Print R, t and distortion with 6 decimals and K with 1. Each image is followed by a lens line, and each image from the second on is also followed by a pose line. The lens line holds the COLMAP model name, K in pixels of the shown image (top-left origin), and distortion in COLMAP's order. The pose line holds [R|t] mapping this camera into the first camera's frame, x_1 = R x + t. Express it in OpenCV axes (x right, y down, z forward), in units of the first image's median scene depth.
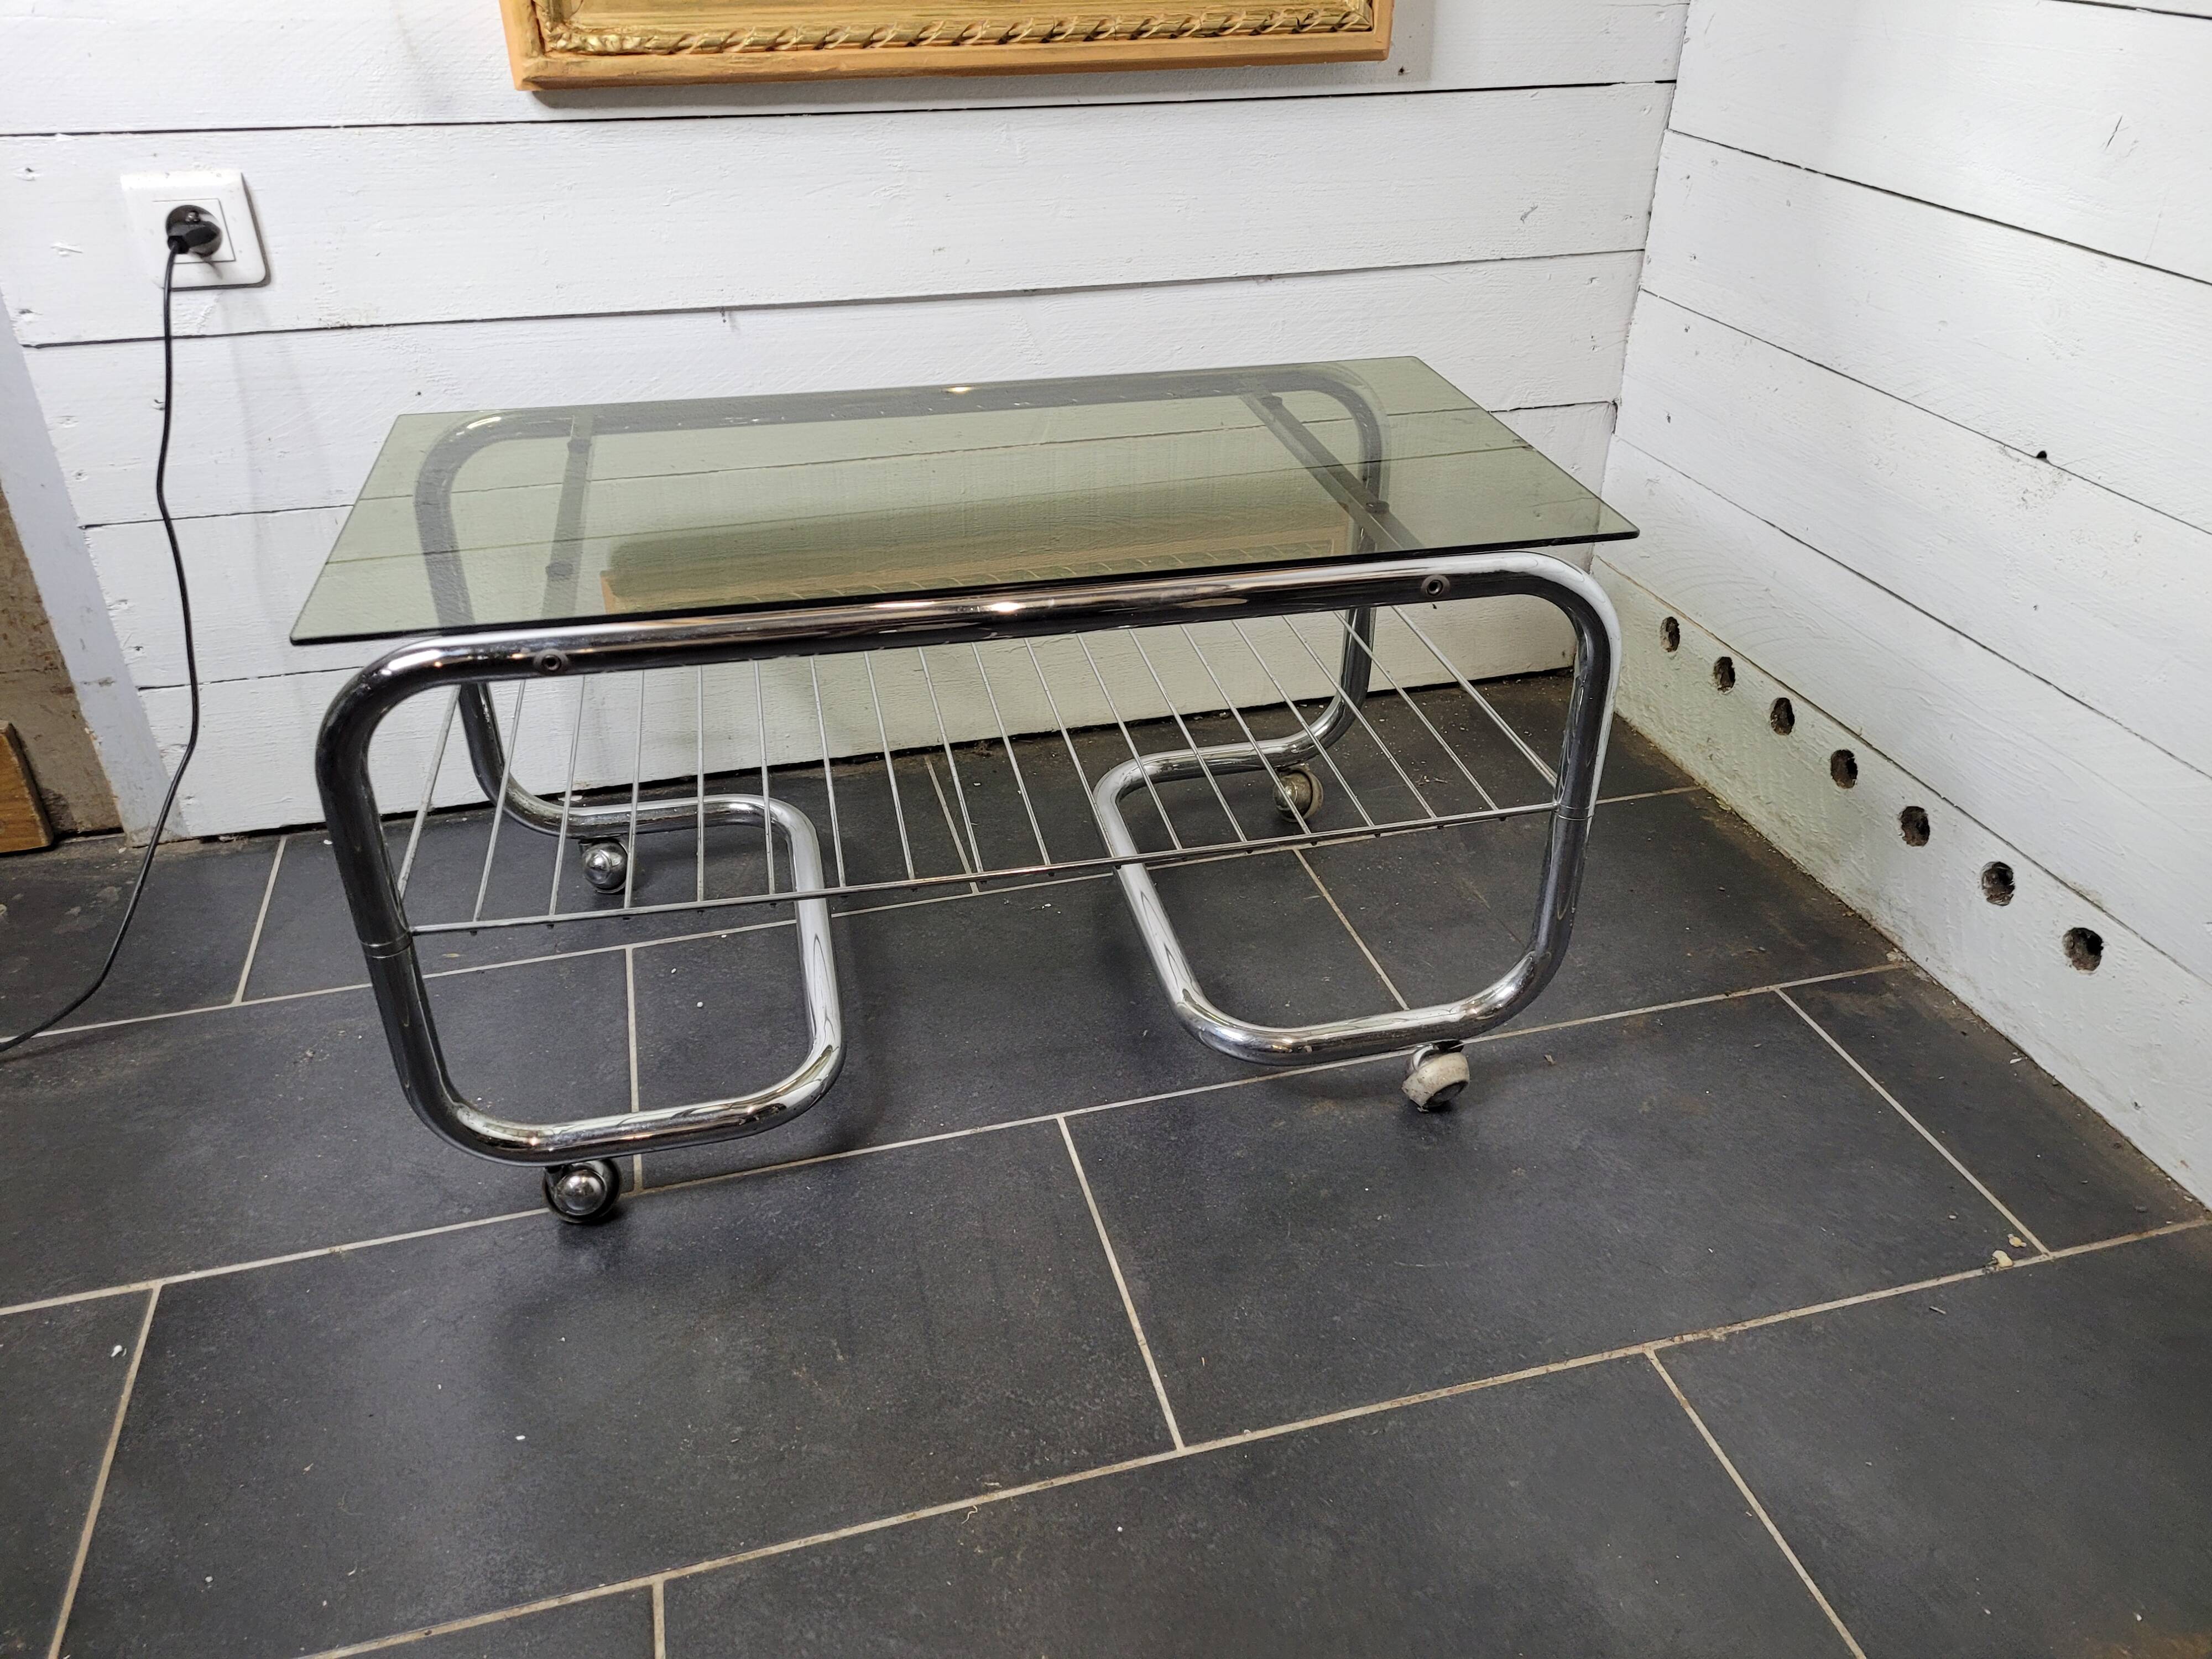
lens RADIAL K [[1655.4, 0, 1107.5], [0, 1655.4, 814.3], [0, 0, 1]] dist [0.060547, -0.049835]
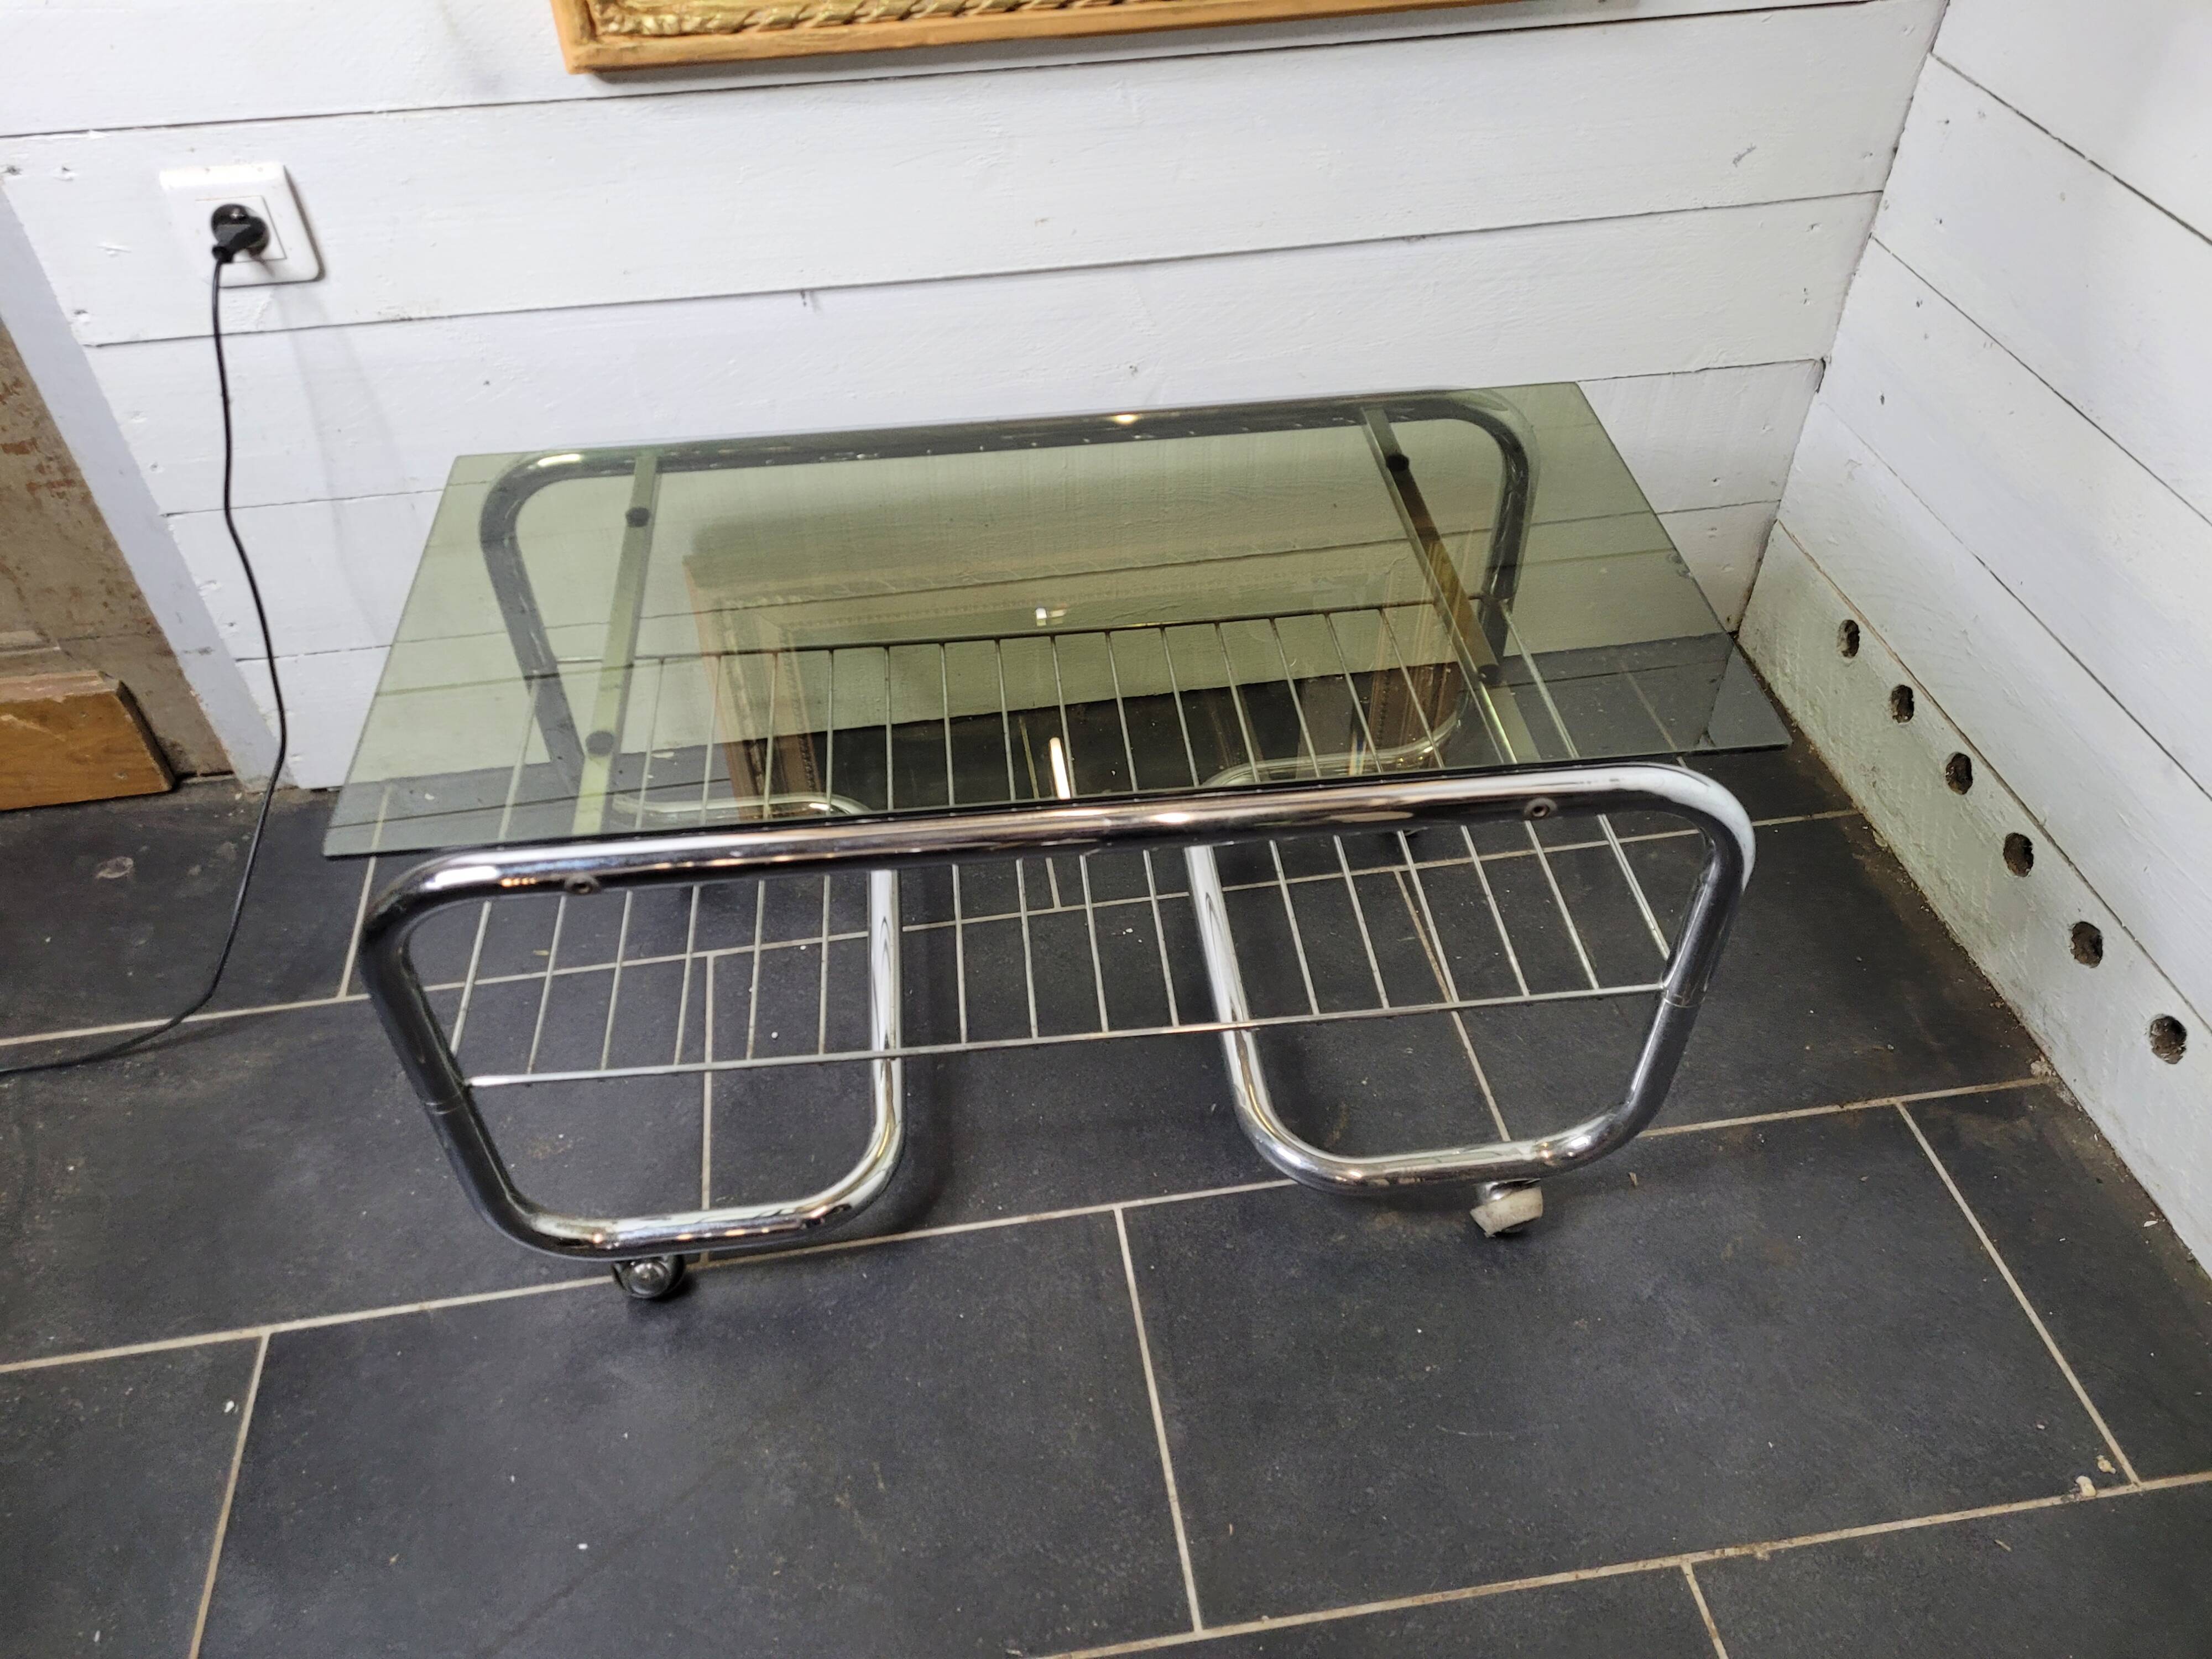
lens RADIAL K [[1655.4, 0, 1072.2], [0, 1655.4, 832.7], [0, 0, 1]] dist [0.060547, -0.049835]
pose [[0.992421, 0.065189, -0.104167, 0.032263], [-0.039815, 0.972541, 0.229300, -0.253791], [0.116255, -0.223415, 0.967766, 0.078535]]
